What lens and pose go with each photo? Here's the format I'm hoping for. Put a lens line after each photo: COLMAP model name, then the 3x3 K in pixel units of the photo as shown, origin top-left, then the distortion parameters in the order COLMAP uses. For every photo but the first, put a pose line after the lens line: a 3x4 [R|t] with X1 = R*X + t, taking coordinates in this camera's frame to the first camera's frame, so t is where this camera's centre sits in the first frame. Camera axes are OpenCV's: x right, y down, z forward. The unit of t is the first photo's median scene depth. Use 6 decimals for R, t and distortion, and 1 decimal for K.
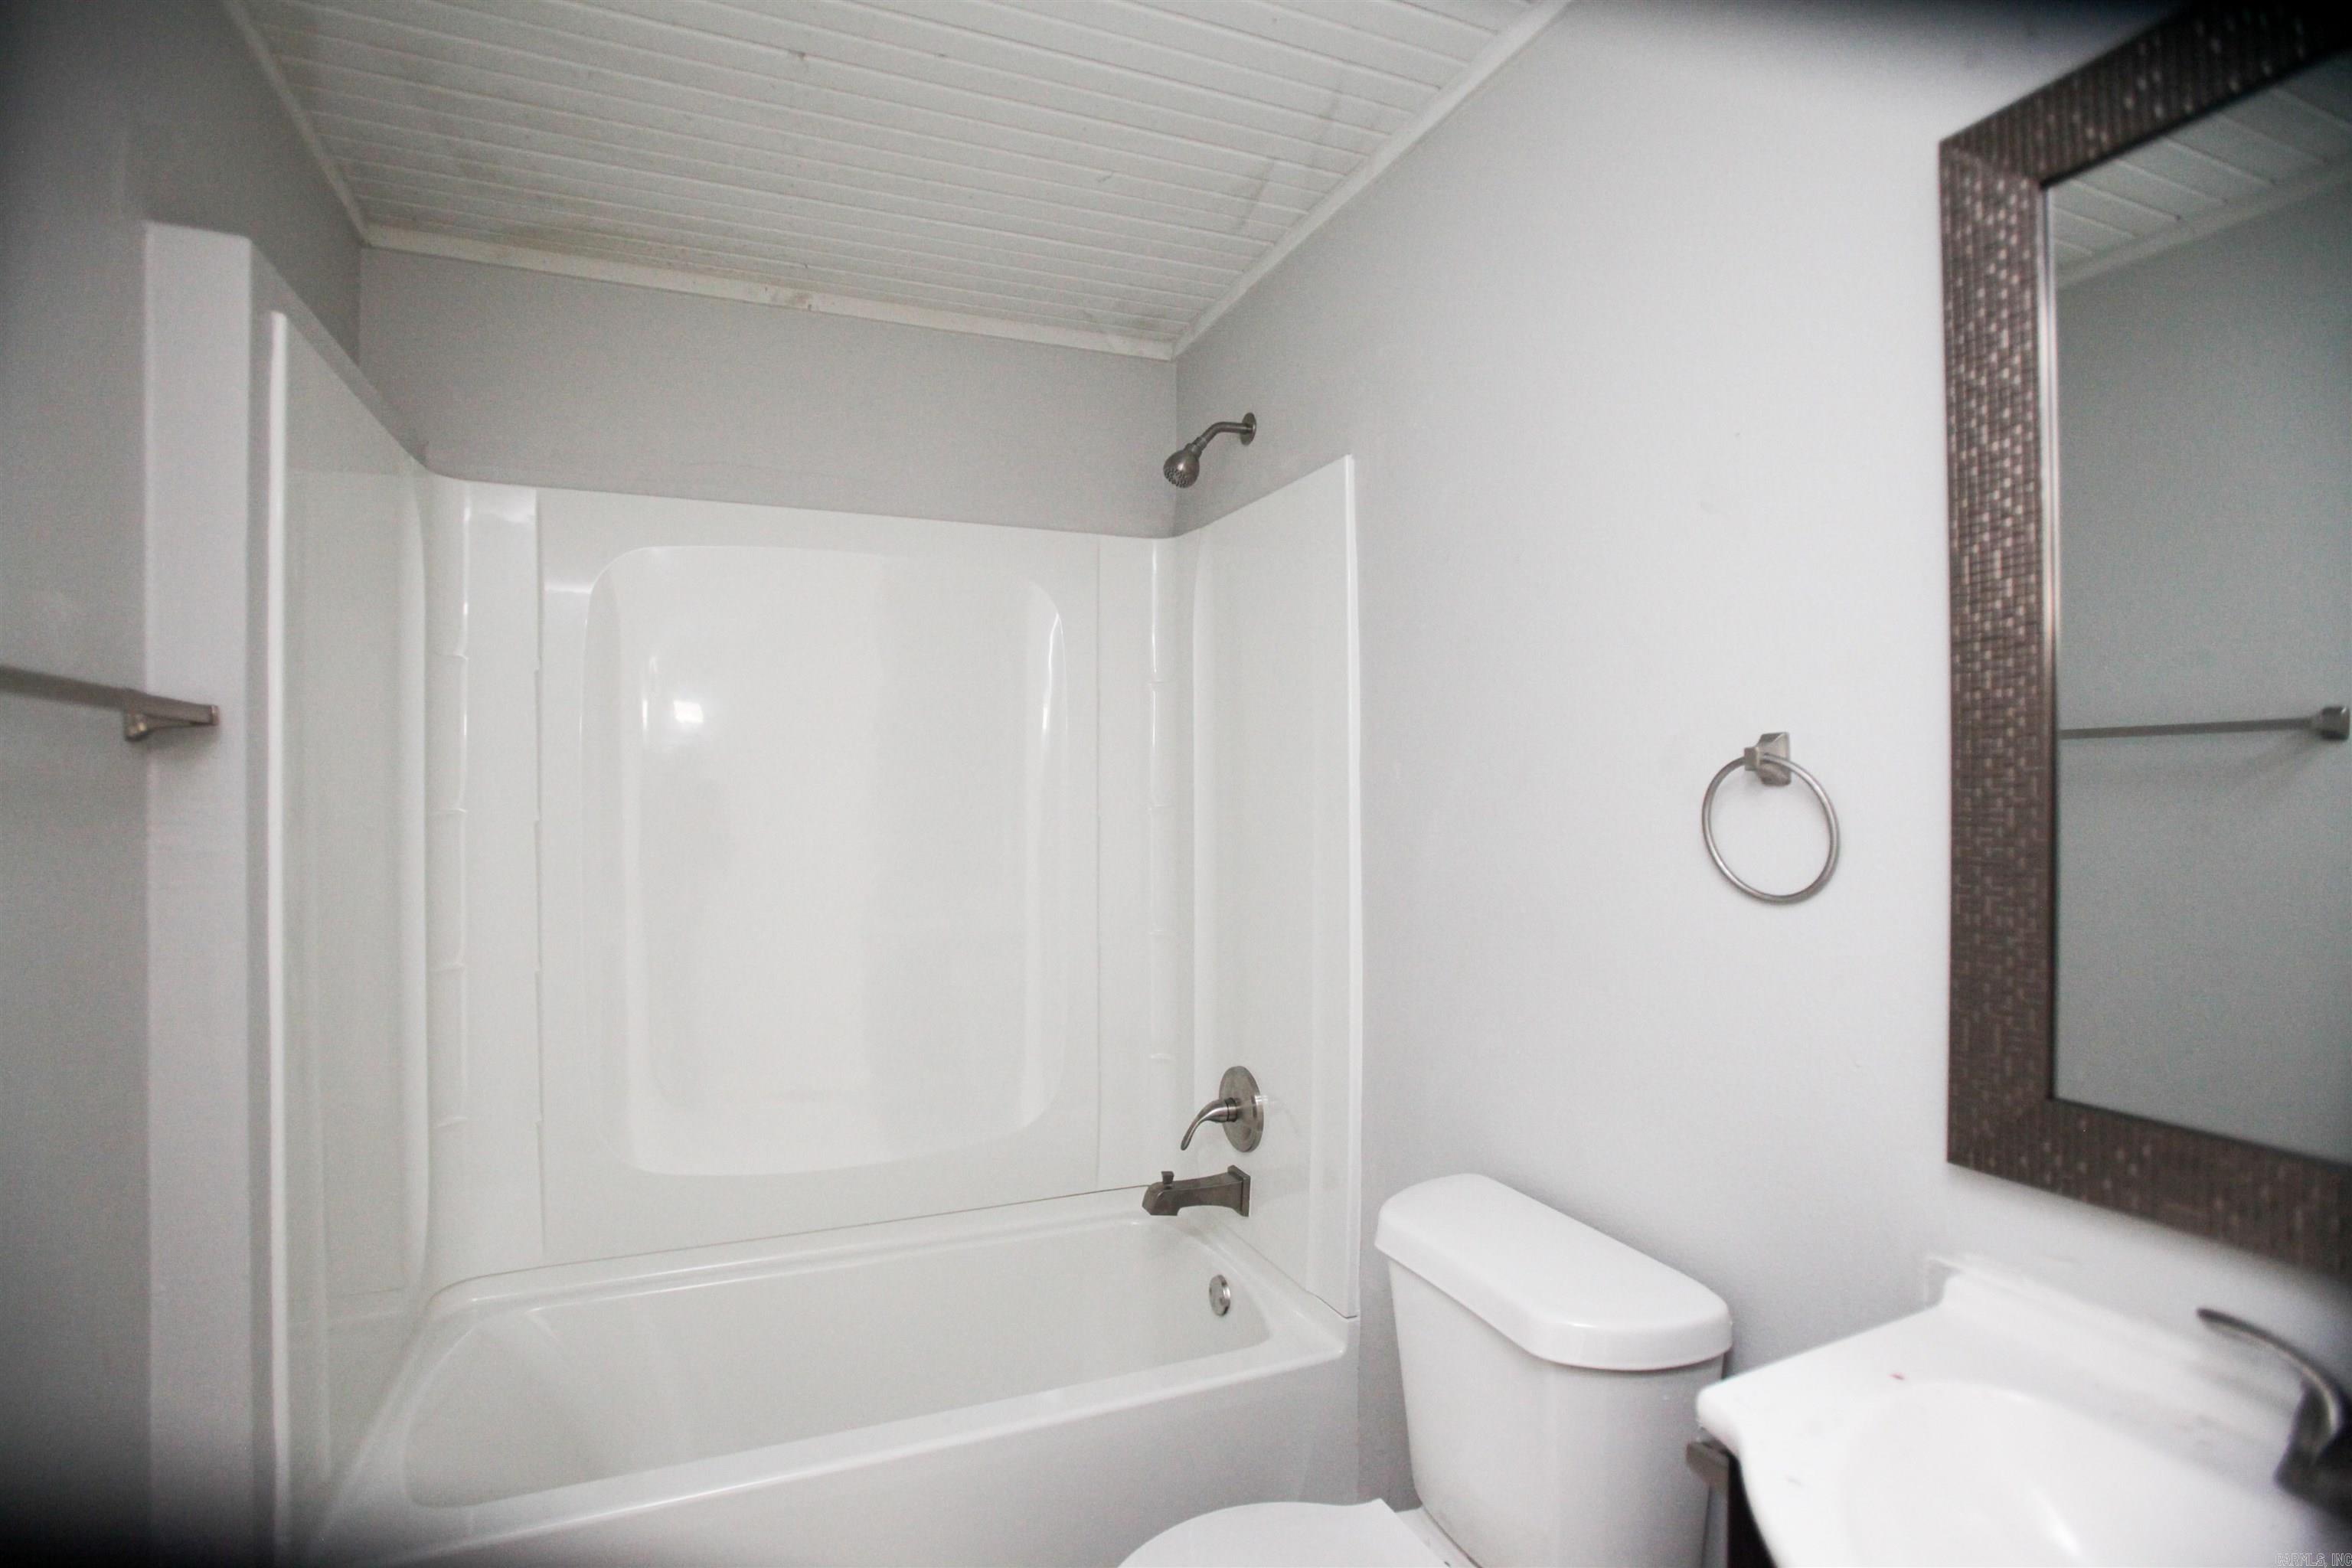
lens RADIAL K [[1089.0, 0, 1162.9], [0, 1089.0, 779.8], [0, 0, 1]] dist [-0.087195, 0.044169]
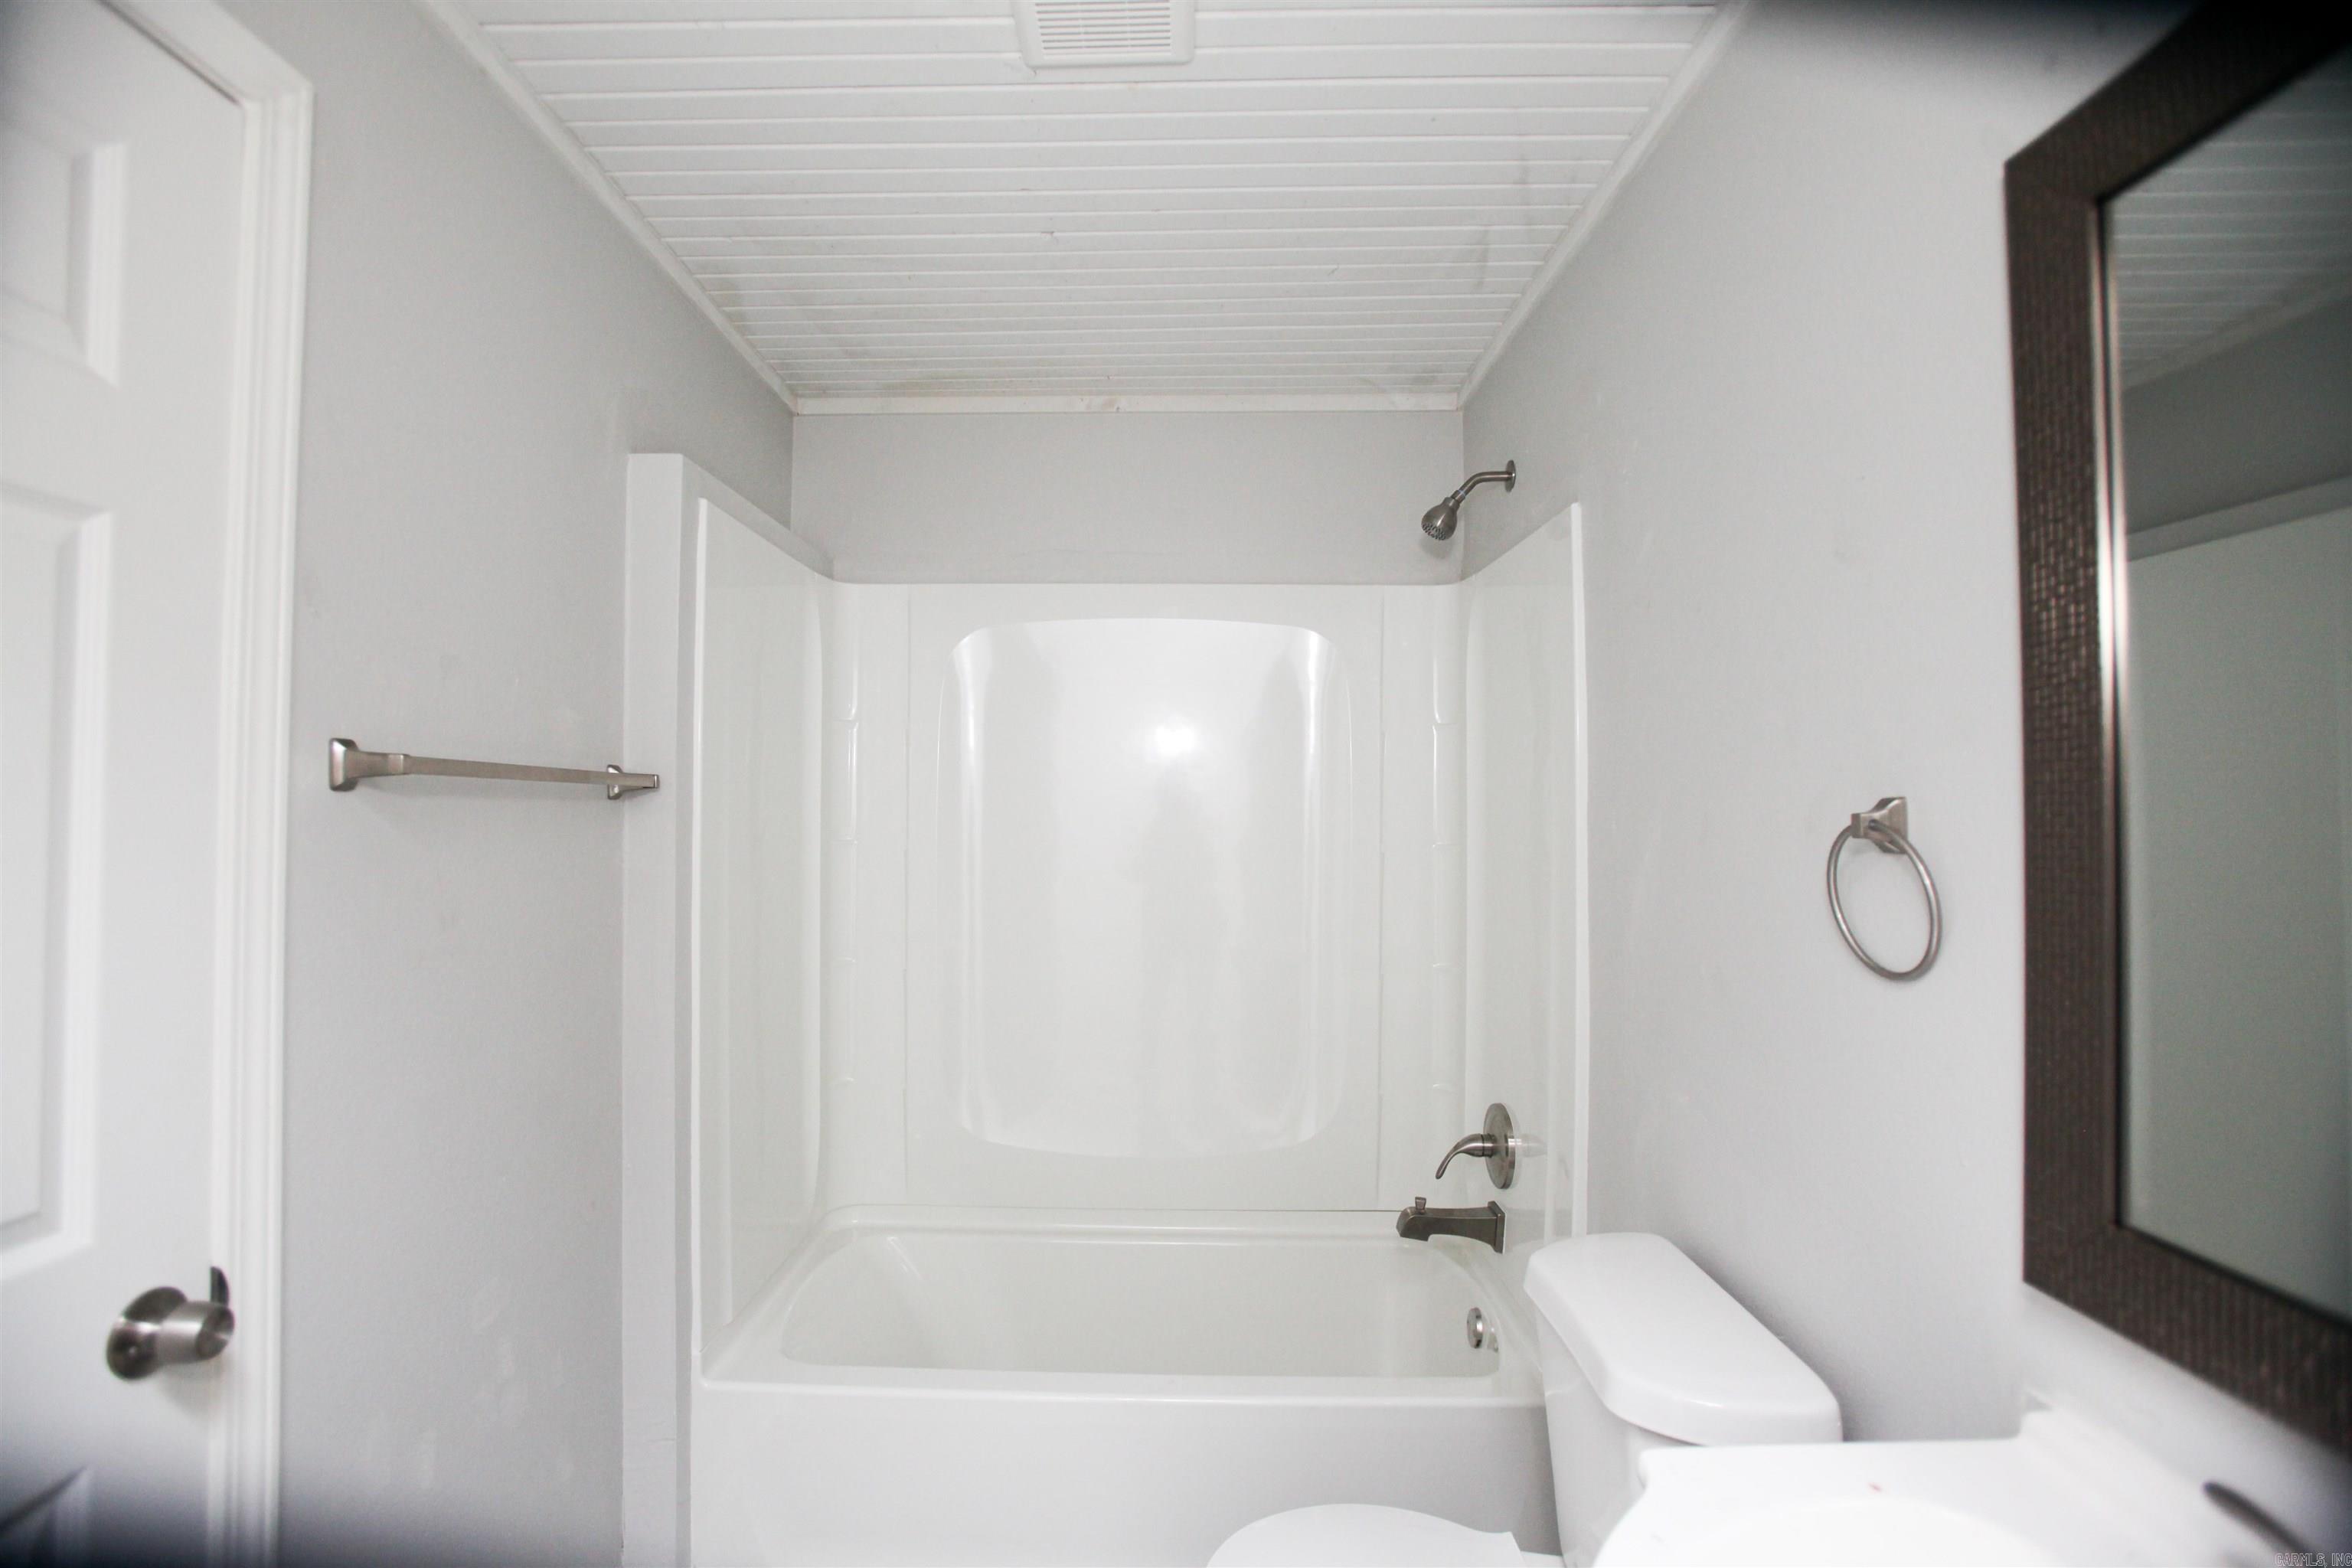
lens RADIAL K [[1089.0, 0, 1162.9], [0, 1089.0, 779.8], [0, 0, 1]] dist [-0.087195, 0.044169]
pose [[0.918891, -0.003621, -0.394496, 0.185190], [-0.003502, 0.999844, -0.017333, -0.021492], [0.394497, 0.017308, 0.918734, -0.056334]]
